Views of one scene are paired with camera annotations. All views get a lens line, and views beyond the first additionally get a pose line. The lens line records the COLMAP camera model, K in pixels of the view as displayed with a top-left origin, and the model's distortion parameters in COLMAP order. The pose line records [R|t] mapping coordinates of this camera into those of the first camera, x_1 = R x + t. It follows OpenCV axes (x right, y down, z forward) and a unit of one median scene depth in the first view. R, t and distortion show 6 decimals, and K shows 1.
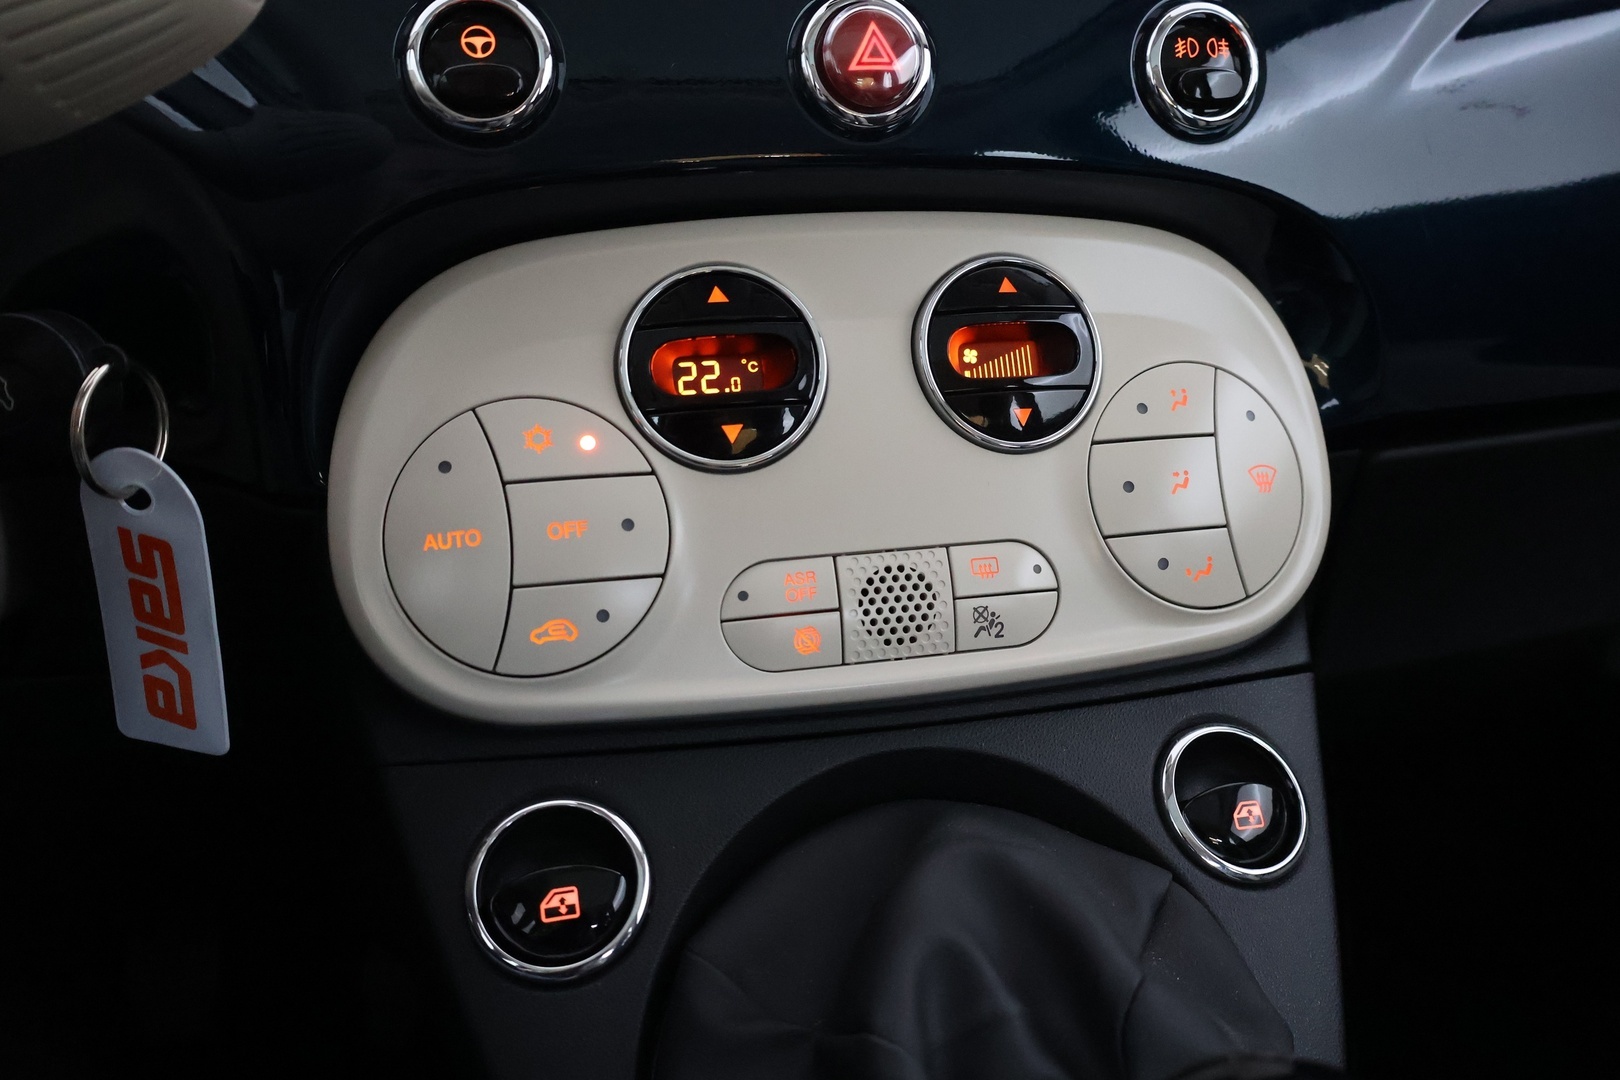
lens RADIAL K [[1372.7, 0, 810.0], [0, 1372.7, 540.0], [0, 0, 1]] dist [0.000069, 0.015755]
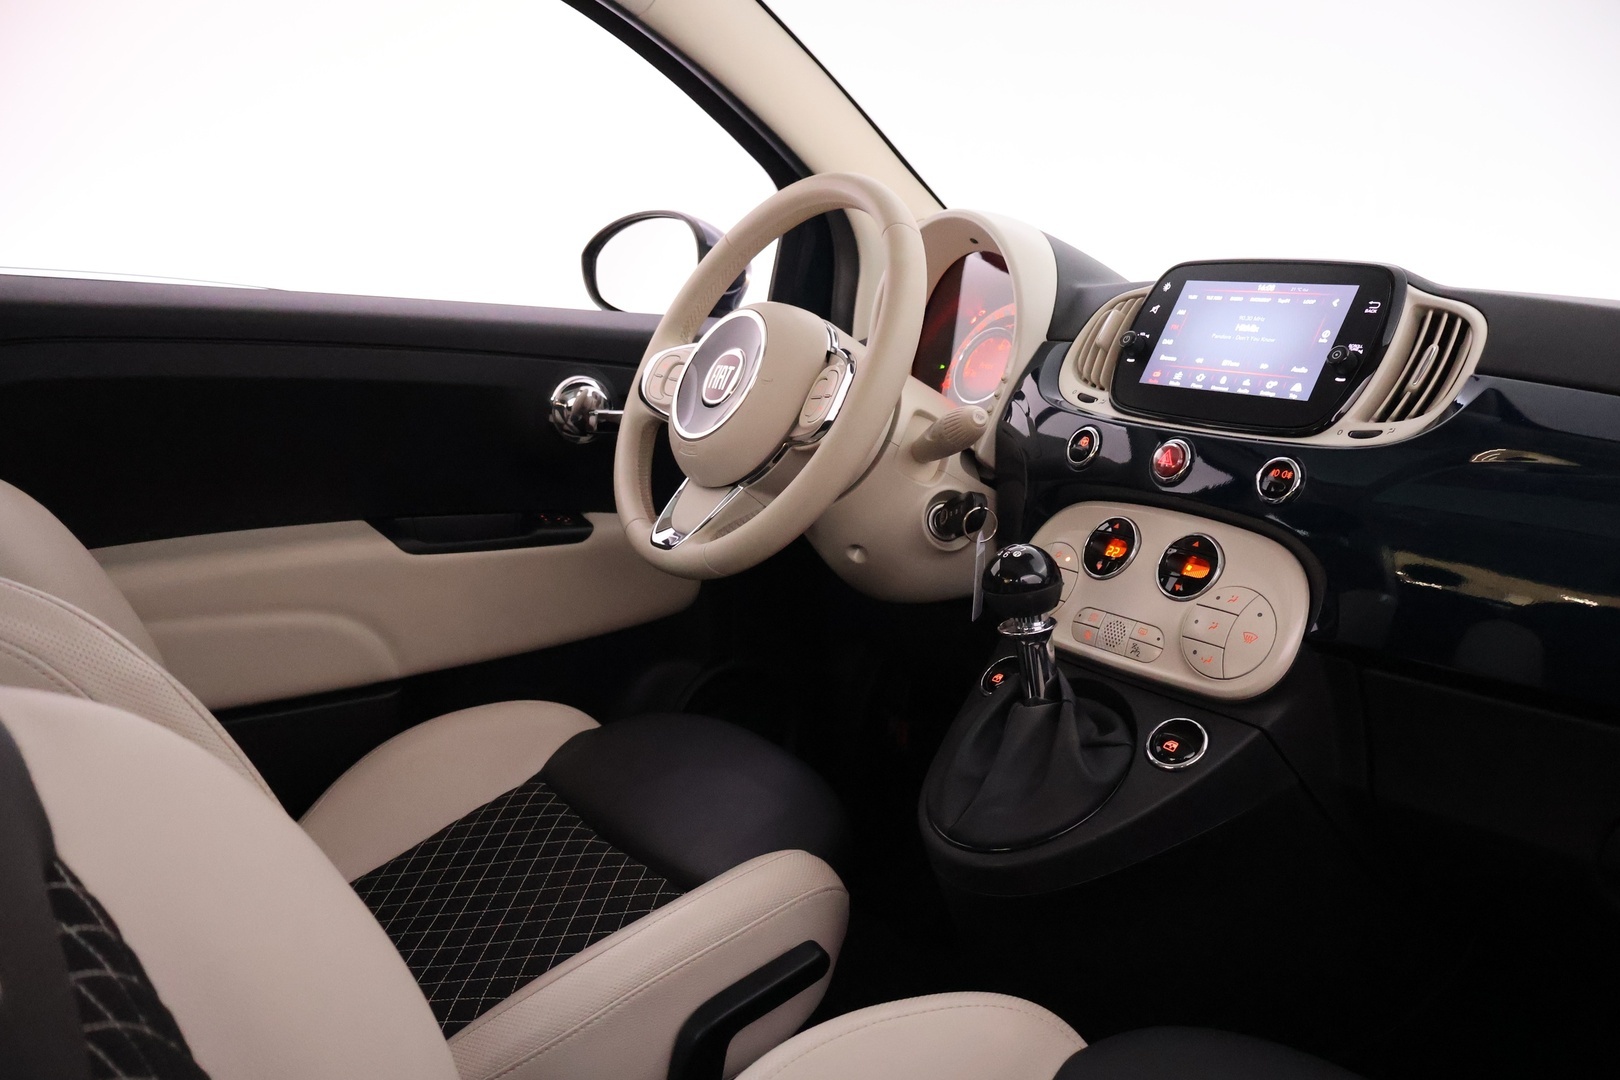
lens RADIAL K [[1372.7, 0, 810.0], [0, 1372.7, 540.0], [0, 0, 1]] dist [0.000069, 0.015755]
pose [[0.338750, 0.165326, -0.926238, 2.551073], [-0.387778, 0.921475, 0.022655, 0.048954], [0.857250, 0.351500, 0.376259, -0.739401]]
